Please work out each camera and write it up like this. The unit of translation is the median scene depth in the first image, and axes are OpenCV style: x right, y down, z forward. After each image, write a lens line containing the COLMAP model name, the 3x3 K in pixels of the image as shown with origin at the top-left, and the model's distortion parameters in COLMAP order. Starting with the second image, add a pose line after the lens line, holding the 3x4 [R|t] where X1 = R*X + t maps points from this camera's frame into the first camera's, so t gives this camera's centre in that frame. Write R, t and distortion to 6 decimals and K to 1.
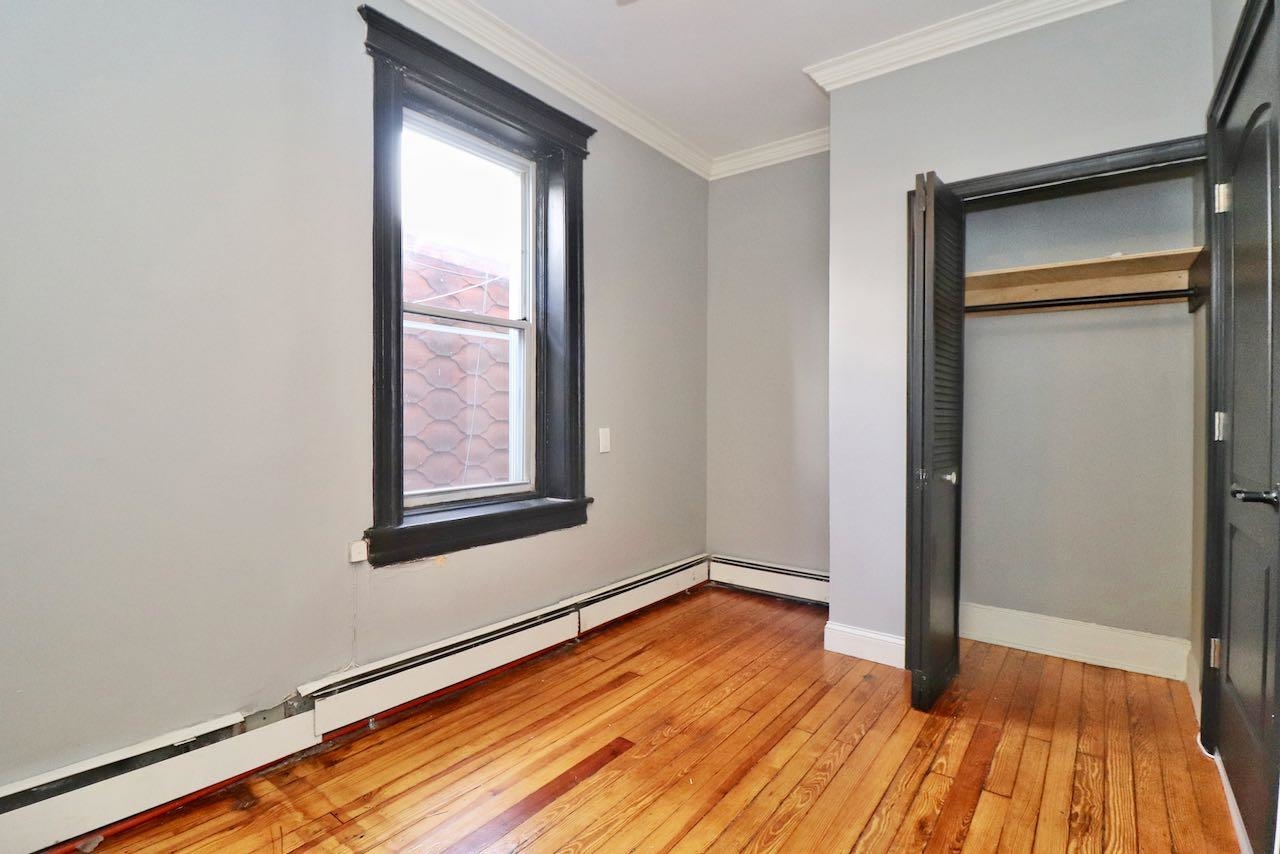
lens RADIAL K [[607.4, 0, 658.9], [0, 607.4, 424.0], [0, 0, 1]] dist [-0.001185, -0.011993]
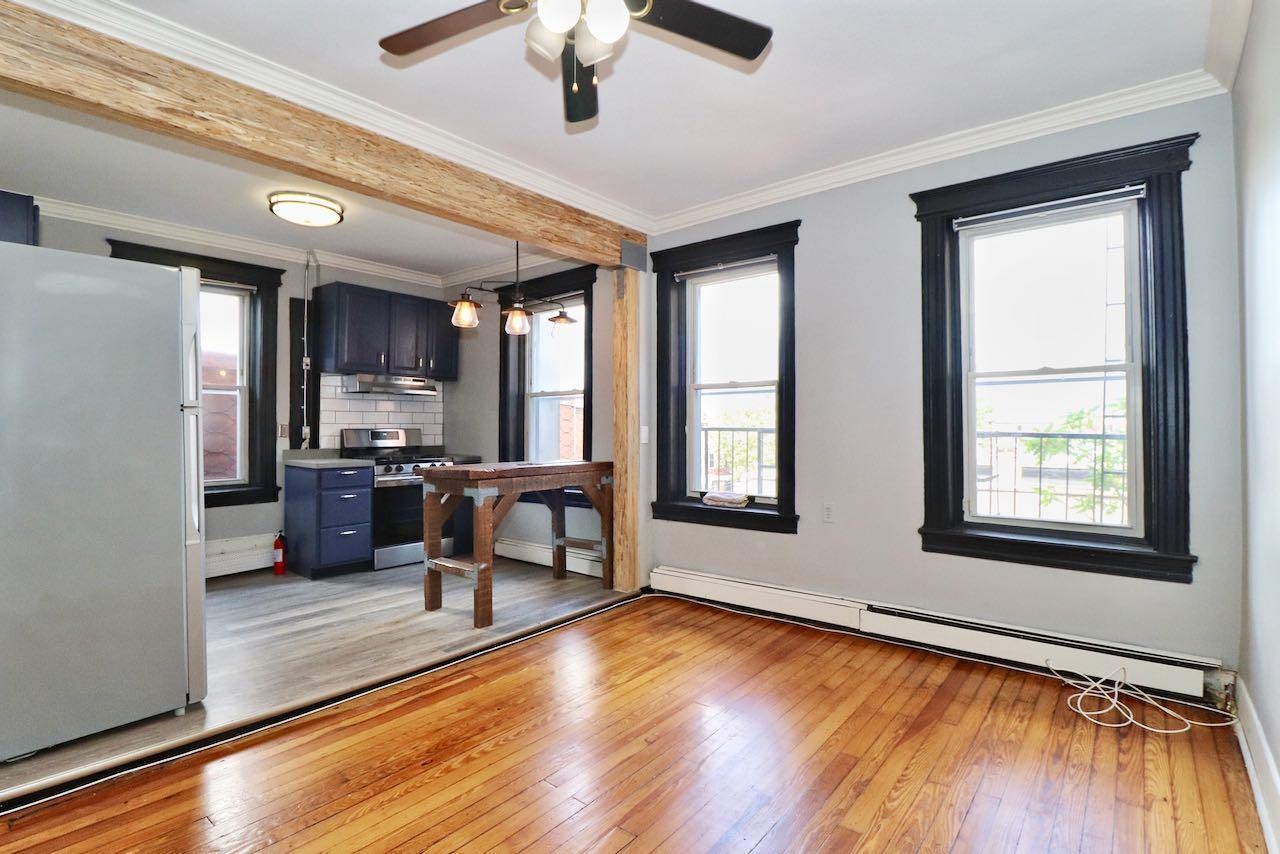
lens RADIAL K [[610.0, 0, 629.0], [0, 610.0, 423.1], [0, 0, 1]] dist [-0.003898, -0.012531]
pose [[-0.064180, -0.009941, -0.997889, 0.933565], [-0.012343, 0.999882, -0.009167, -0.059738], [0.997862, 0.011728, -0.064295, 0.296207]]
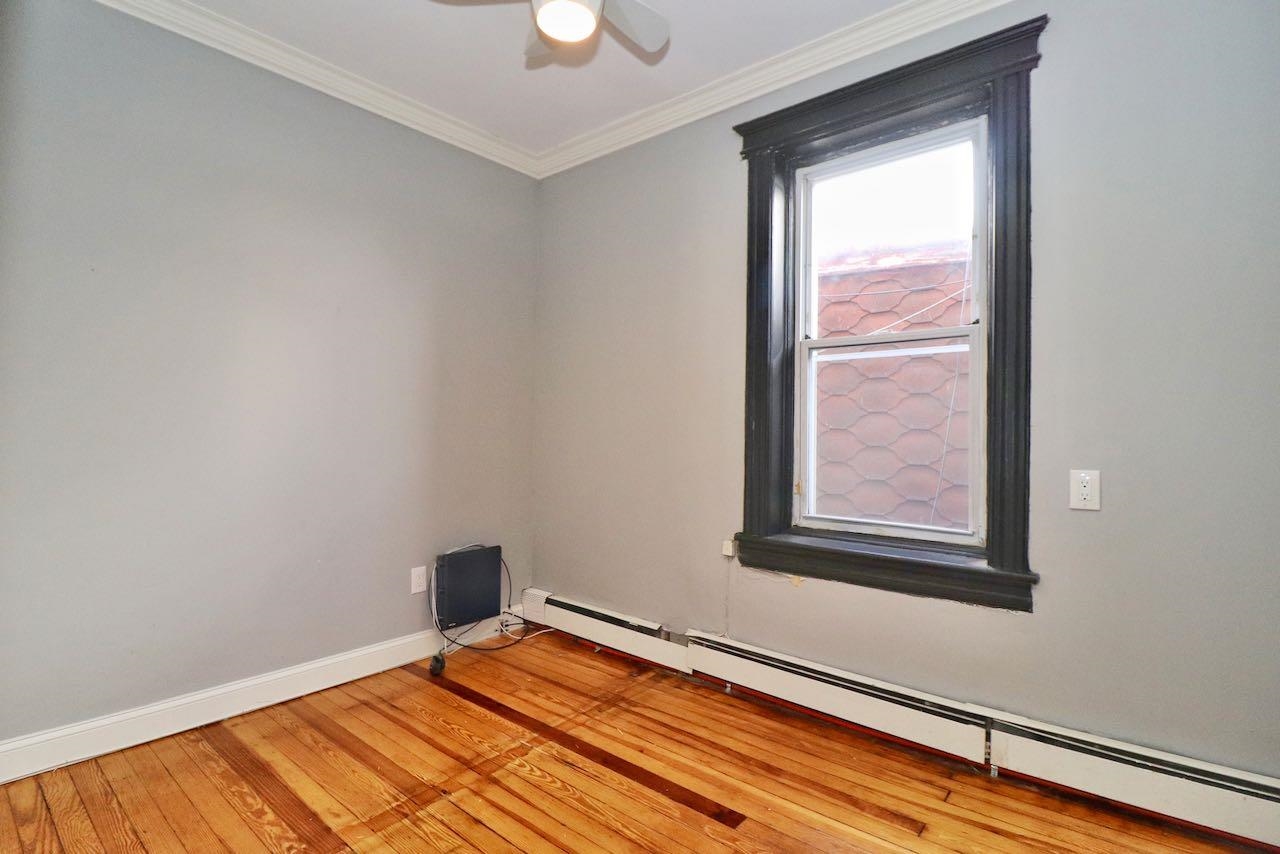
lens RADIAL K [[610.0, 0, 629.0], [0, 610.0, 423.1], [0, 0, 1]] dist [-0.003898, -0.012531]
pose [[-0.063717, -0.018315, -0.997800, 0.666516], [-0.024885, 0.999550, -0.016758, -0.023160], [0.997658, 0.023762, -0.064144, 0.708450]]
